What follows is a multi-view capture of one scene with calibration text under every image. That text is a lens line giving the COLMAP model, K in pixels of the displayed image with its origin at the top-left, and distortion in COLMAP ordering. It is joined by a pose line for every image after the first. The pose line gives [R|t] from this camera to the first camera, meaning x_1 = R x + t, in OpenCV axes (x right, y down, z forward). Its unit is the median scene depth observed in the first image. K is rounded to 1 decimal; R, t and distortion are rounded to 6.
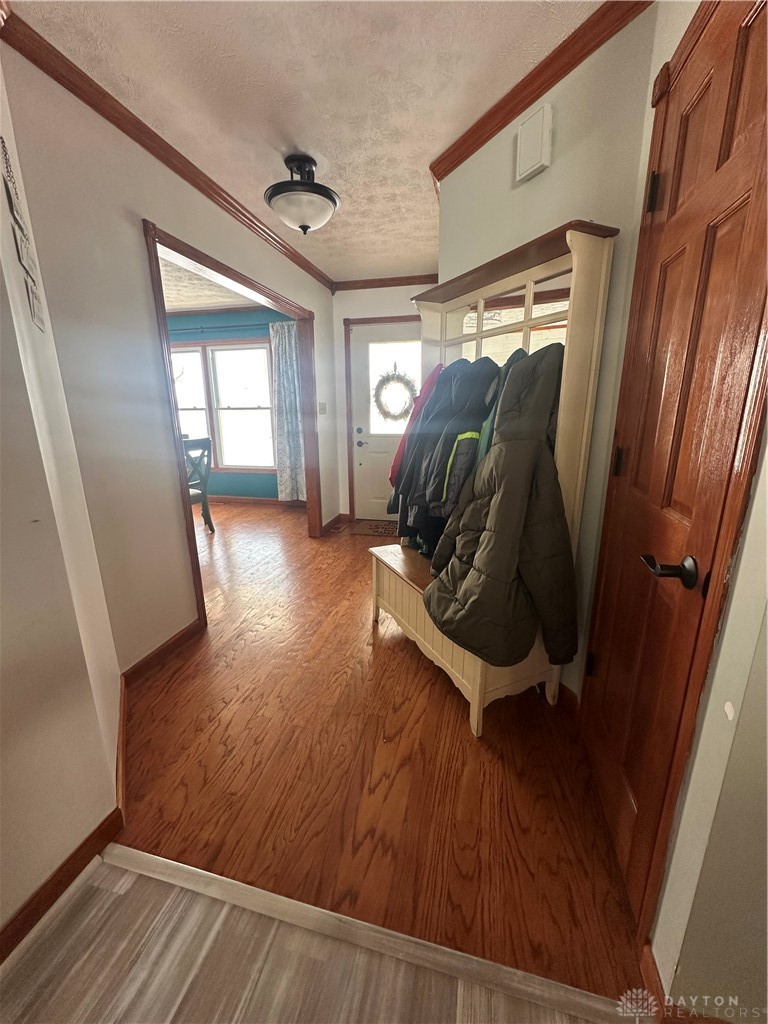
lens RADIAL K [[402.6, 0, 384.0], [0, 402.6, 512.0], [0, 0, 1]] dist [-0.002039, 0.000013]
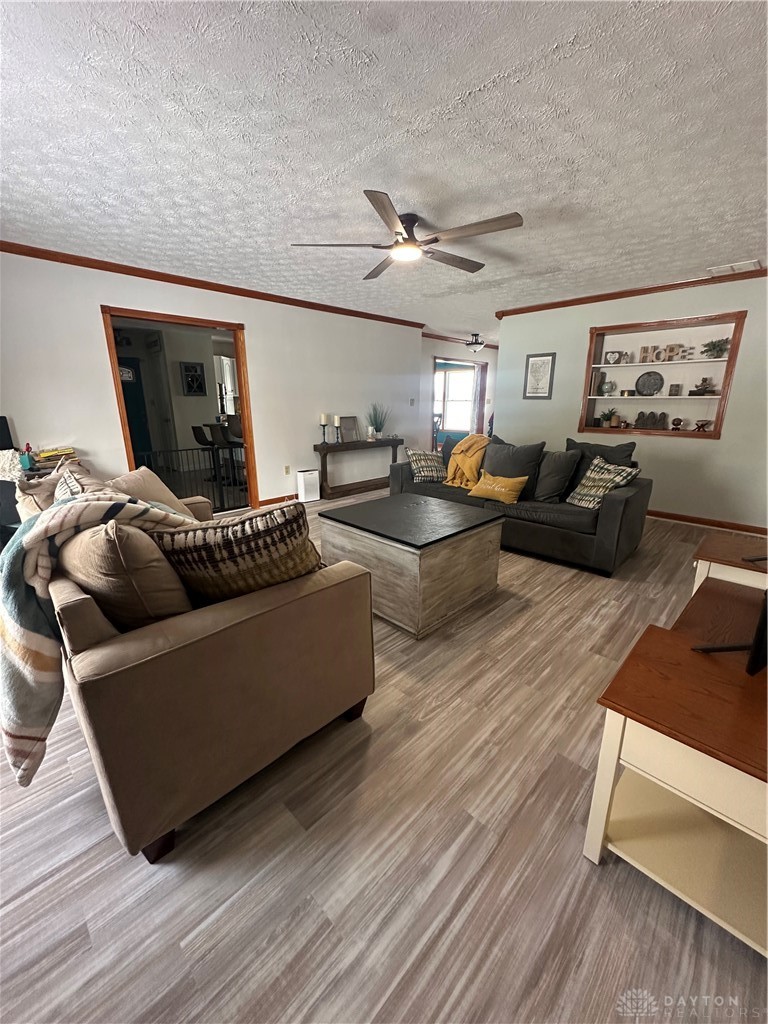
lens RADIAL K [[410.2, 0, 384.0], [0, 410.2, 512.0], [0, 0, 1]] dist [-0.002842, 0.000308]
pose [[0.860883, 0.139268, -0.489371, 0.682259], [-0.131539, 0.990031, 0.050350, 0.396378], [0.491505, 0.021026, 0.870621, -1.604424]]
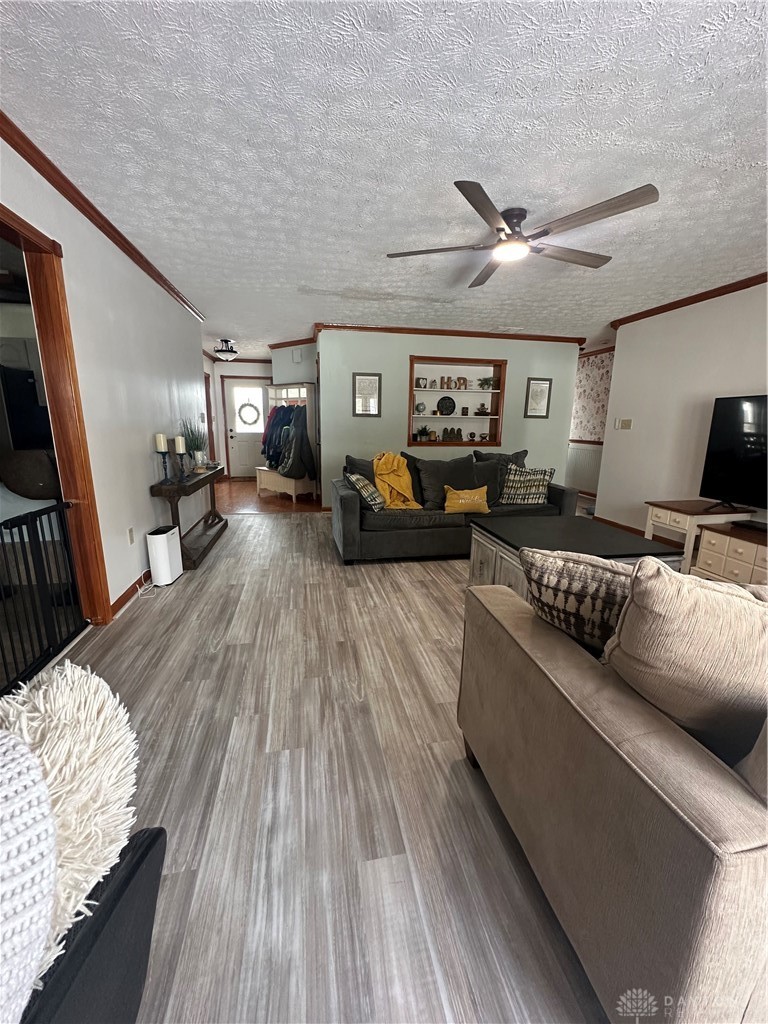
lens RADIAL K [[410.2, 0, 384.0], [0, 410.2, 512.0], [0, 0, 1]] dist [-0.002842, 0.000308]
pose [[0.908061, -0.075064, 0.412057, -0.305494], [0.088441, 0.995990, -0.013461, 0.372979], [-0.409395, 0.048666, 0.911059, -1.440345]]
